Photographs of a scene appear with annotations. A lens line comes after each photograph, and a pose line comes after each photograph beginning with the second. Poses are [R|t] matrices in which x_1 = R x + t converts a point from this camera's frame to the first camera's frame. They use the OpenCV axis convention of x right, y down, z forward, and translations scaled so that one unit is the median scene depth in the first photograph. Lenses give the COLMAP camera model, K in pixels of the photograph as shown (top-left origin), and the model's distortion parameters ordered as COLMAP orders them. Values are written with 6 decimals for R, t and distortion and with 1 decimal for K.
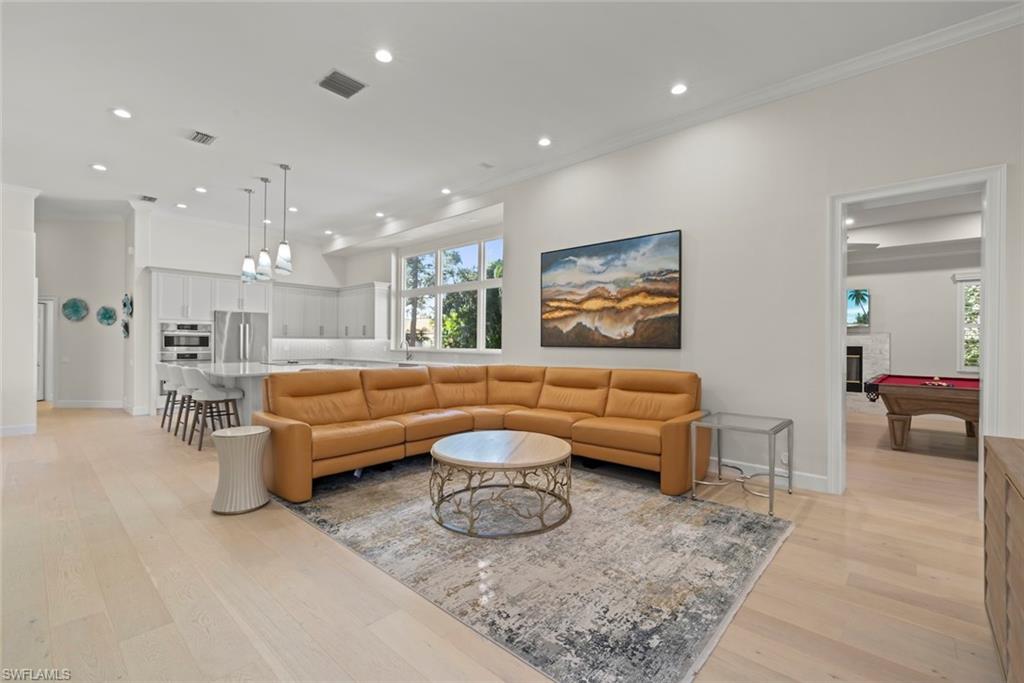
lens RADIAL K [[443.0, 0, 507.9], [0, 443.0, 341.9], [0, 0, 1]] dist [-0.000446, -0.000384]
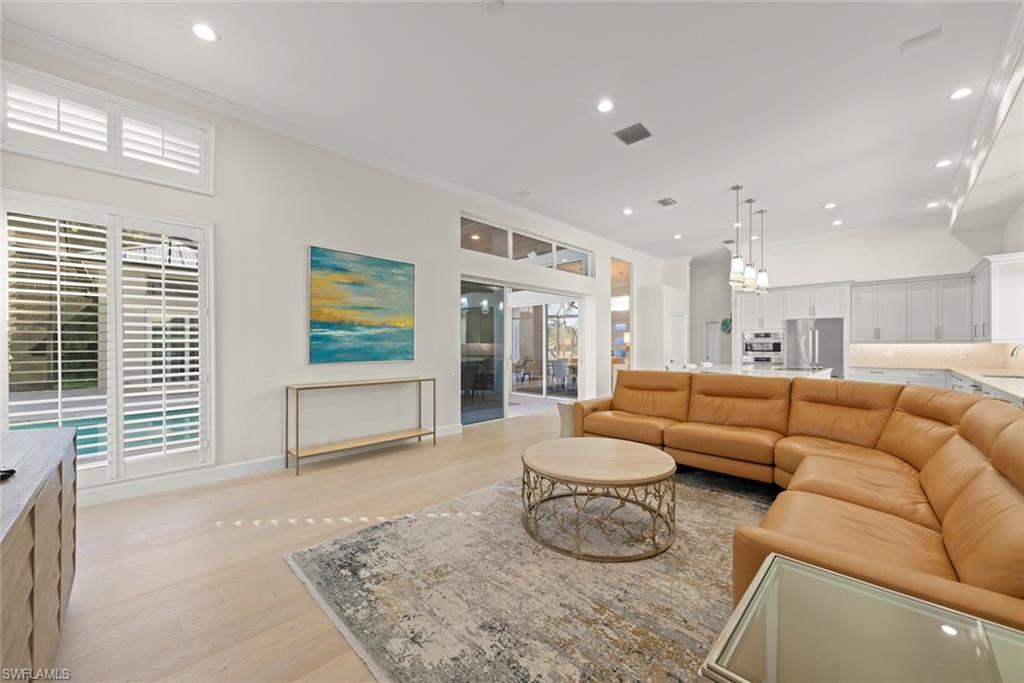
lens RADIAL K [[384.8, 0, 519.0], [0, 384.8, 345.4], [0, 0, 1]] dist [-0.004060, 0.000082]
pose [[-0.029642, -0.009835, -0.999512, 0.369397], [0.001398, 0.999950, -0.009881, 0.003244], [0.999560, -0.001691, -0.029627, 0.391270]]
